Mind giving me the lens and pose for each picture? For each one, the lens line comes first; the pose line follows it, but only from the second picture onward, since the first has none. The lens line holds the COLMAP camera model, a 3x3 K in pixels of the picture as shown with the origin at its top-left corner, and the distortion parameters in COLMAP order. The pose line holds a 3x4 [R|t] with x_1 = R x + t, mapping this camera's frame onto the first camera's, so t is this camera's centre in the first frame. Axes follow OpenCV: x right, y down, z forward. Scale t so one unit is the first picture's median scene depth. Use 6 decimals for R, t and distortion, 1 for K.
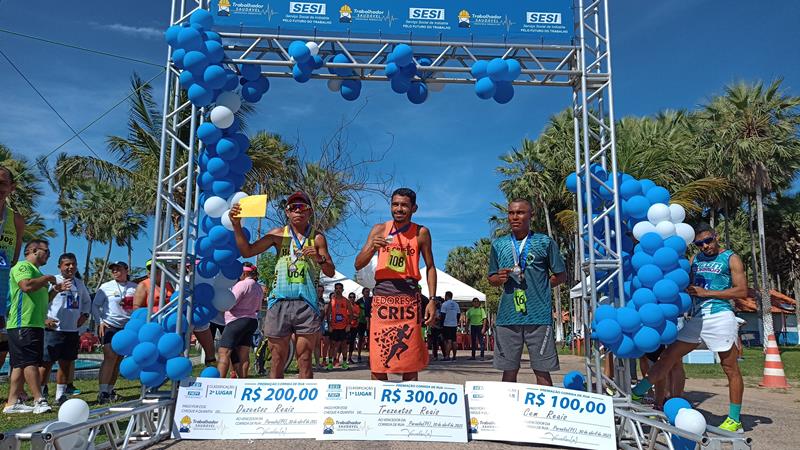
lens RADIAL K [[606.4, 0, 400.0], [0, 606.4, 225.0], [0, 0, 1]] dist [0.116609, -0.183087]
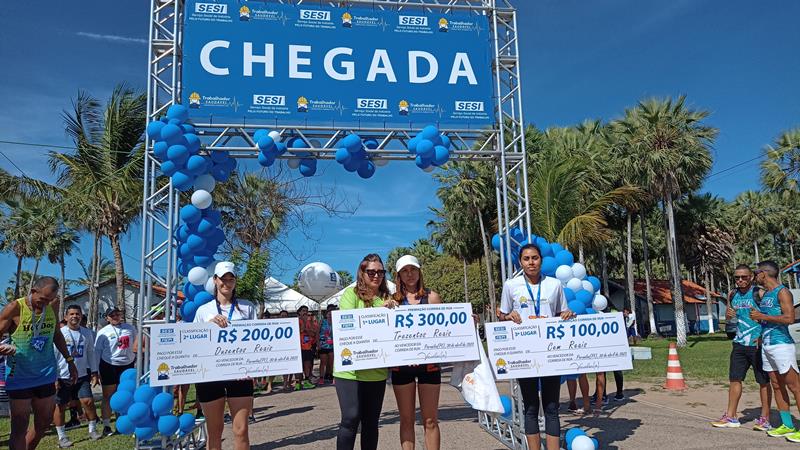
lens RADIAL K [[606.4, 0, 400.0], [0, 606.4, 225.0], [0, 0, 1]] dist [0.116609, -0.183087]
pose [[0.994507, -0.025050, 0.101630, -0.027260], [0.024340, 0.999670, 0.008219, -0.117605], [-0.101803, -0.005700, 0.994788, -0.169761]]
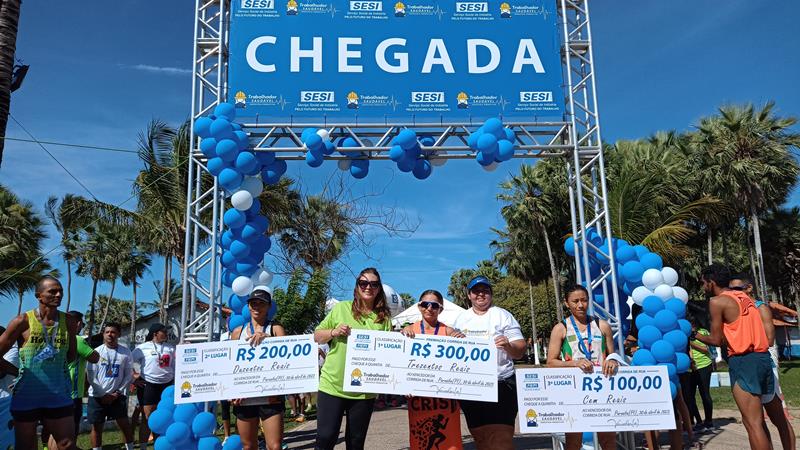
lens RADIAL K [[606.4, 0, 400.0], [0, 606.4, 225.0], [0, 0, 1]] dist [0.116609, -0.183087]
pose [[0.999332, -0.036528, 0.000913, -0.014183], [0.036538, 0.998780, -0.033223, -0.084542], [0.000302, 0.033234, 0.999448, -0.065535]]
